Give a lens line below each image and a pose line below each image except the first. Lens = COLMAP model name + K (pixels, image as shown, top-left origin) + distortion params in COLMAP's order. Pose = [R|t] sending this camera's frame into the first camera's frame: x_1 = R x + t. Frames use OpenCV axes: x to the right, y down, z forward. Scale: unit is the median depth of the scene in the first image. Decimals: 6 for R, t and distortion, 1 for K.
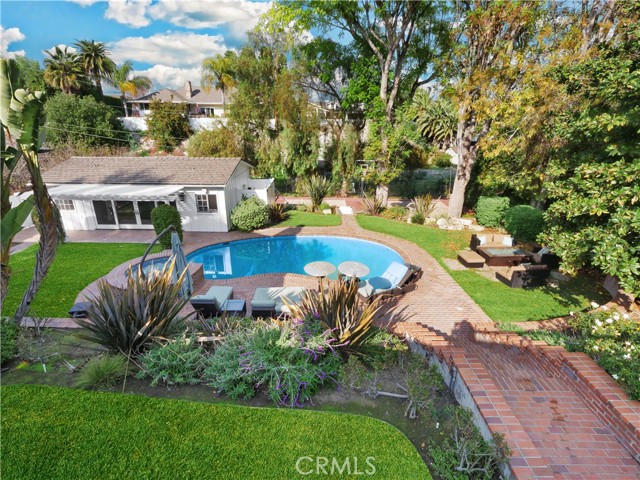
lens RADIAL K [[325.0, 0, 318.2], [0, 325.0, 224.0], [0, 0, 1]] dist [-0.000411, -0.000340]
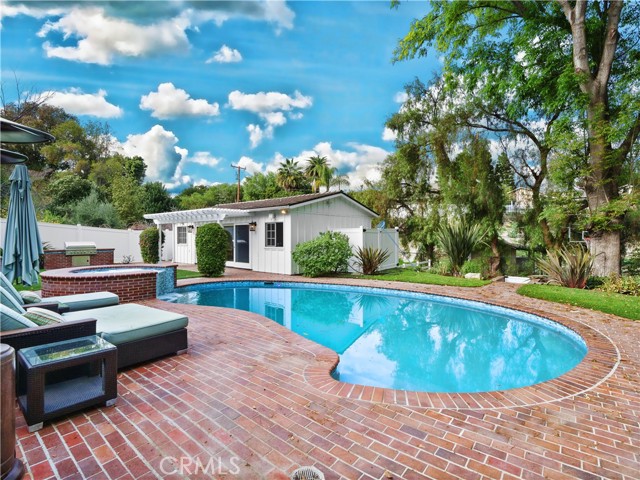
lens RADIAL K [[316.5, 0, 320.0], [0, 316.5, 240.0], [0, 0, 1]] dist [-0.012756, -0.000855]
pose [[0.778698, -0.002130, -0.627396, 0.129078], [-0.190315, 0.952075, -0.239443, 0.065396], [0.597838, 0.305856, 0.740973, 0.304669]]
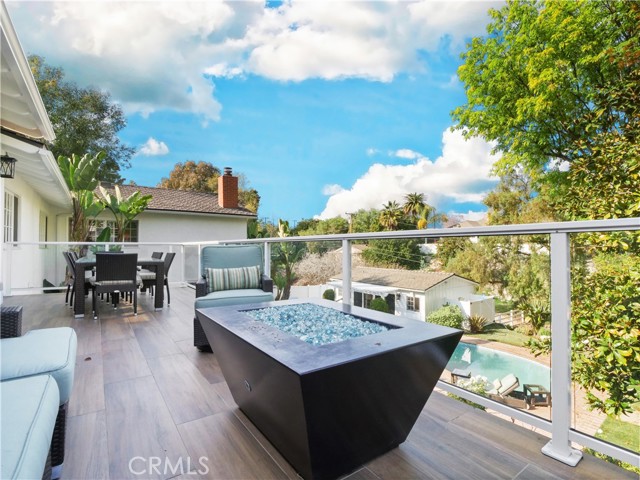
lens RADIAL K [[320.3, 0, 321.6], [0, 320.3, 248.3], [0, 0, 1]] dist [0.000660, 0.000073]
pose [[0.596433, -0.005531, -0.802644, 0.280794], [-0.238364, 0.953645, -0.183697, 0.028069], [0.766453, 0.300884, 0.567466, -0.046381]]
